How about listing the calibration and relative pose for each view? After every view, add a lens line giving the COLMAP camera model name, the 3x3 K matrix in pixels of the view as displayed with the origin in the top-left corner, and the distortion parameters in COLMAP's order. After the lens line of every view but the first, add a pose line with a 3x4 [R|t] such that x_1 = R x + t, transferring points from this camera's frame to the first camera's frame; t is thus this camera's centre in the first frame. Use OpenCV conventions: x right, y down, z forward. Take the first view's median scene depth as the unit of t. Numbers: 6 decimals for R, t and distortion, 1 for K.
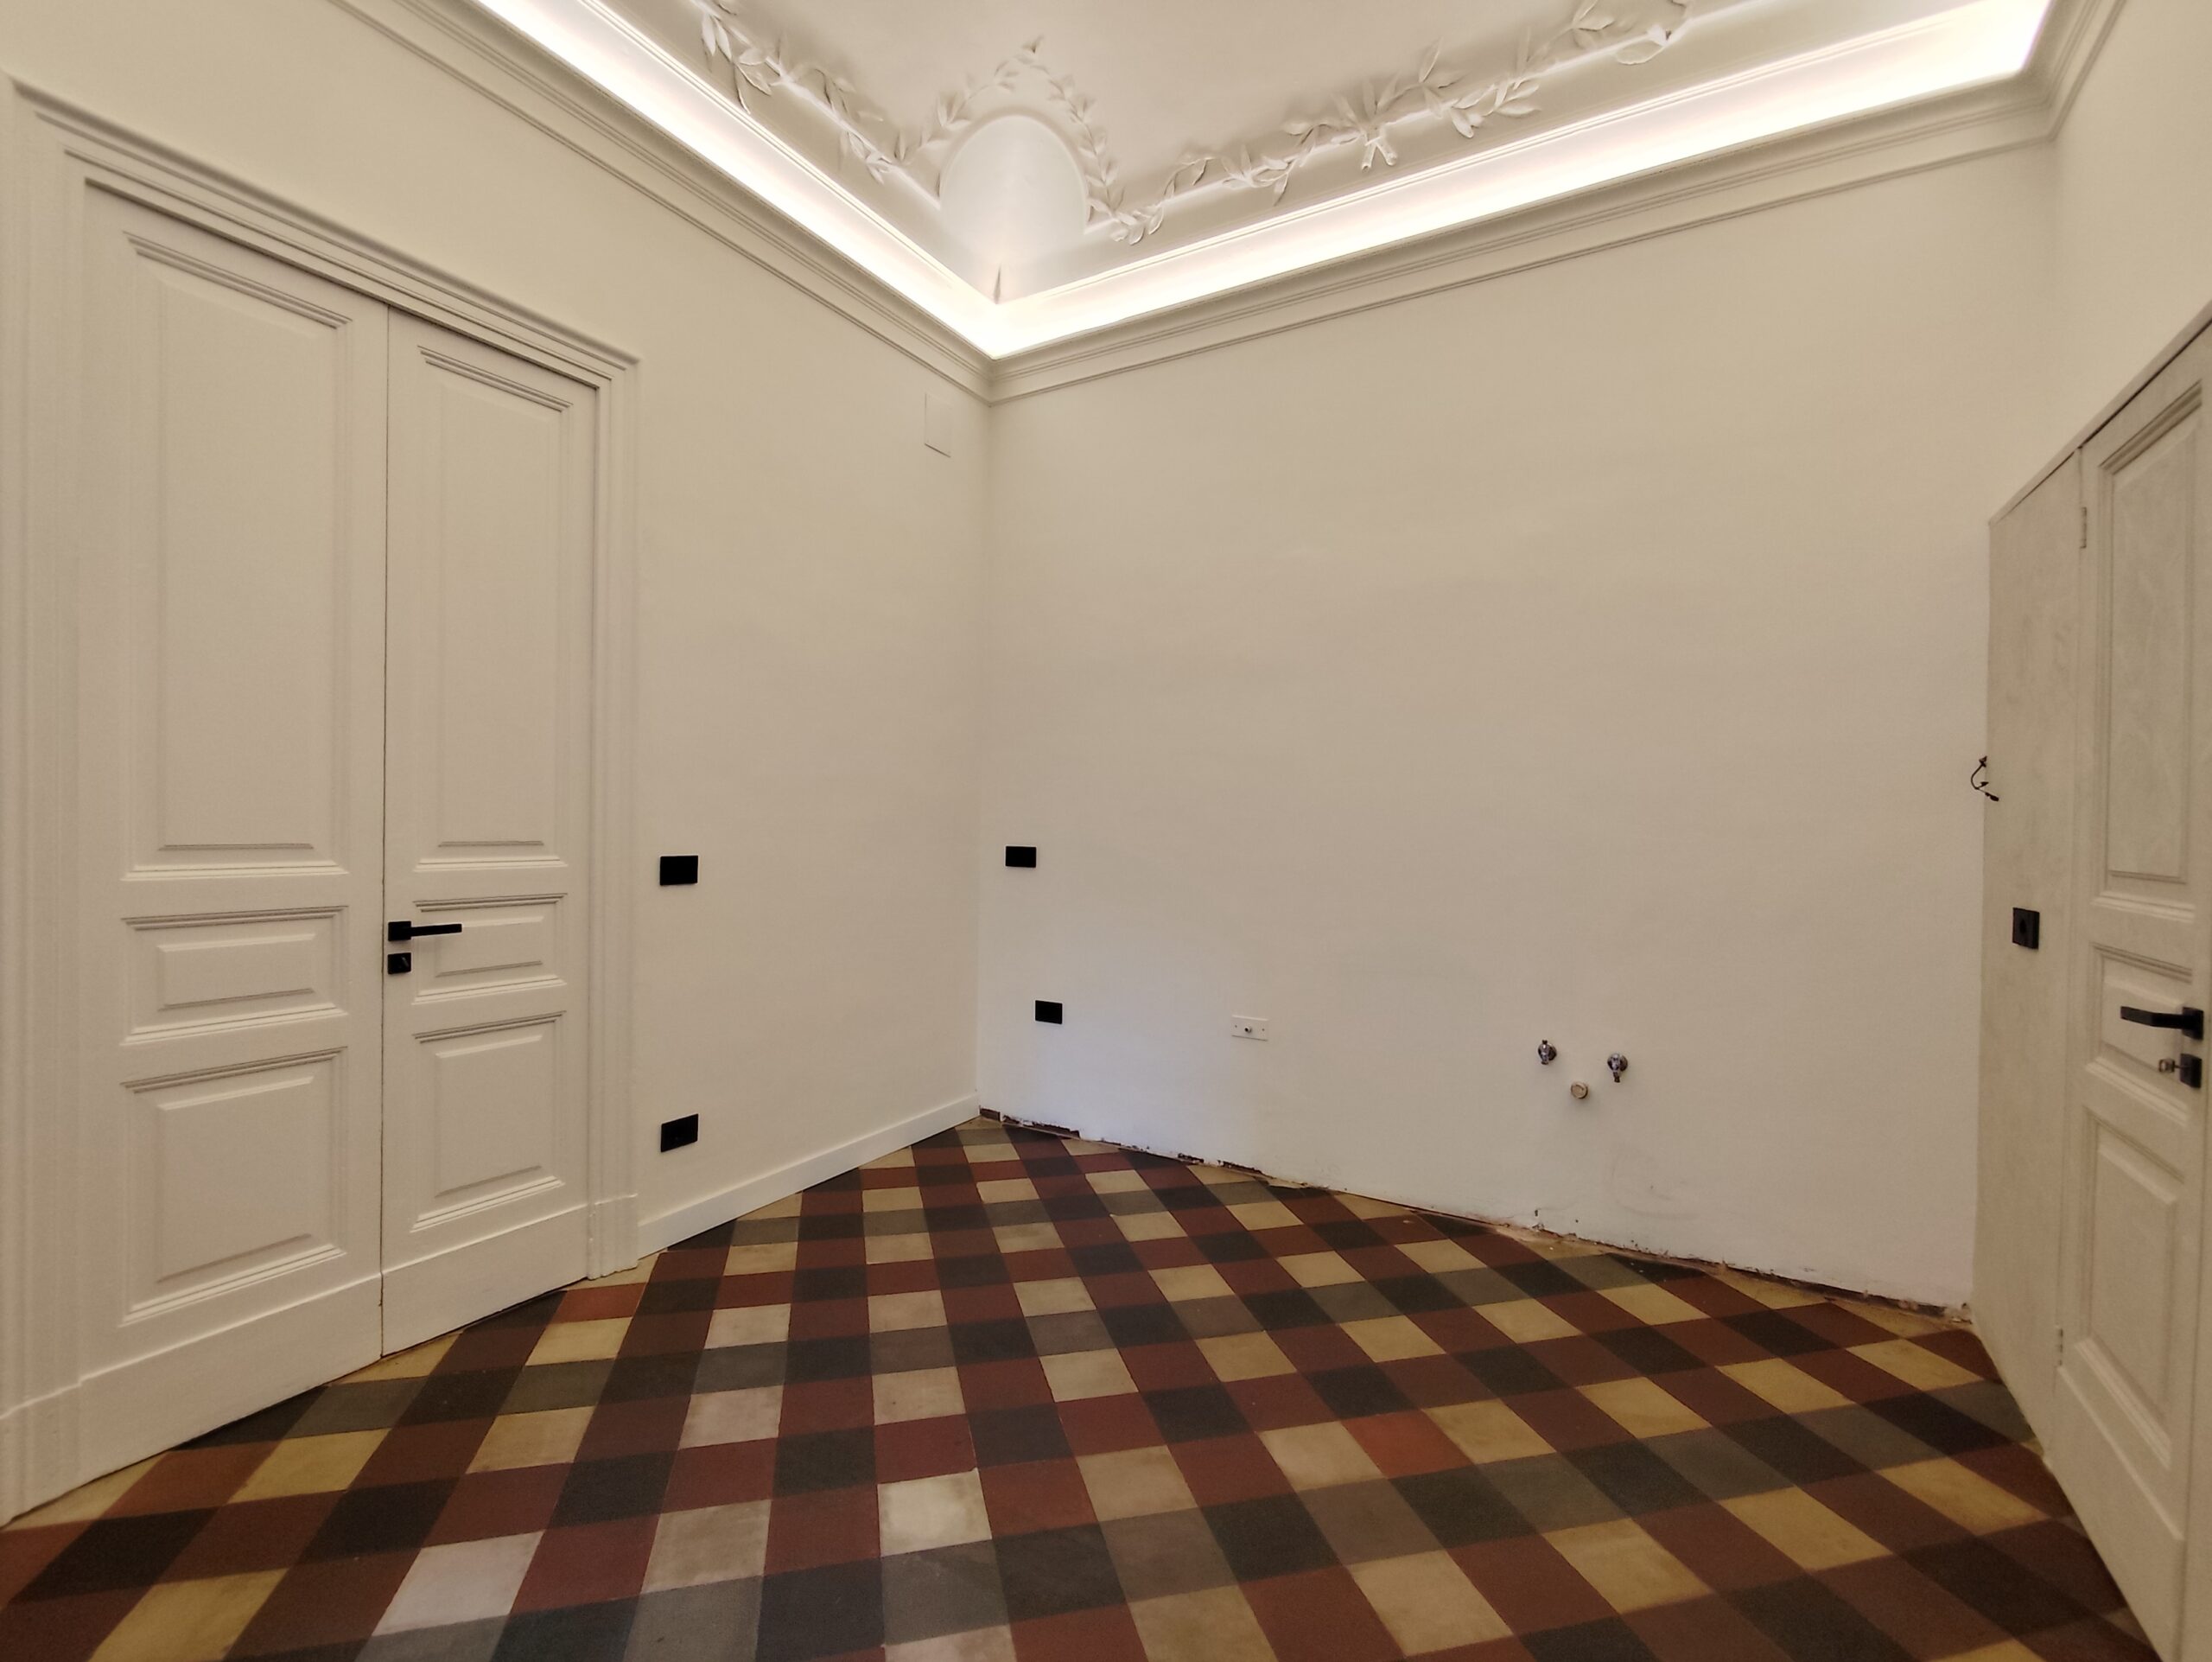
lens RADIAL K [[1020.5, 0, 1095.1], [0, 1020.5, 838.0], [0, 0, 1]] dist [0.001608, -0.002006]
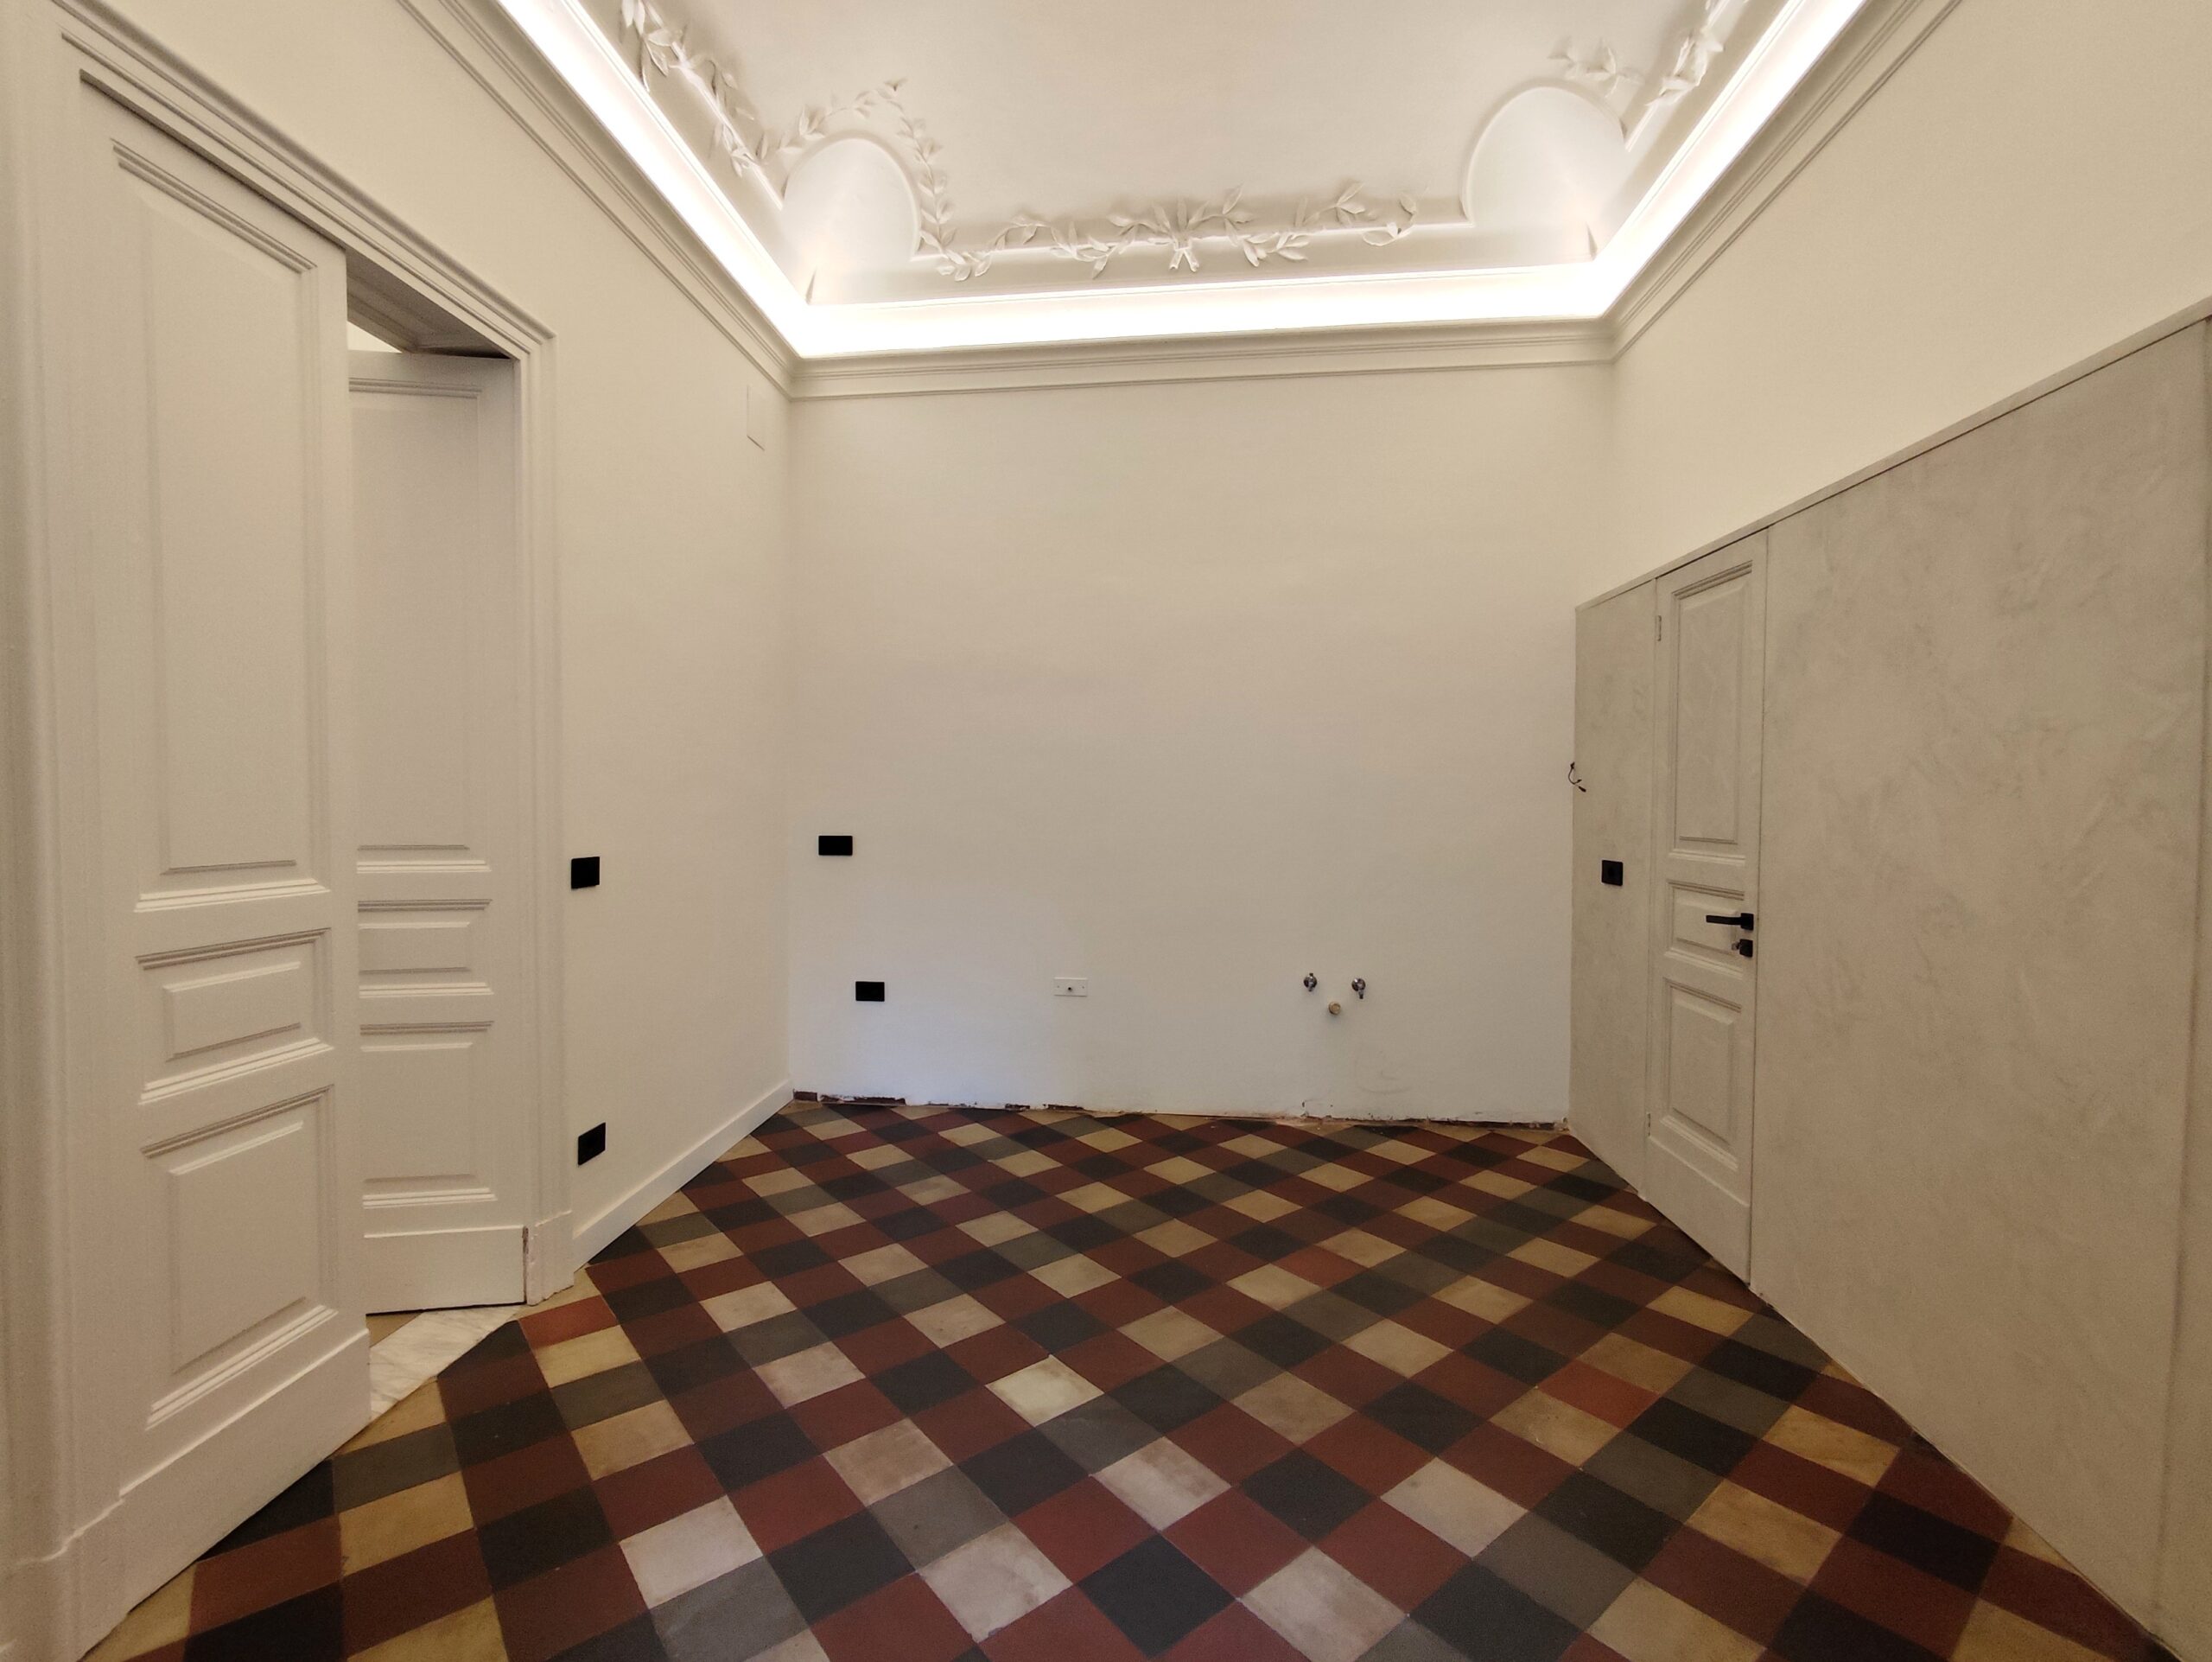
lens RADIAL K [[1020.5, 0, 1095.1], [0, 1020.5, 838.0], [0, 0, 1]] dist [0.001608, -0.002006]
pose [[0.903834, -0.028023, 0.426965, -0.386486], [0.017426, 0.999436, 0.028708, -0.019959], [-0.427529, -0.018507, 0.903812, -0.072307]]
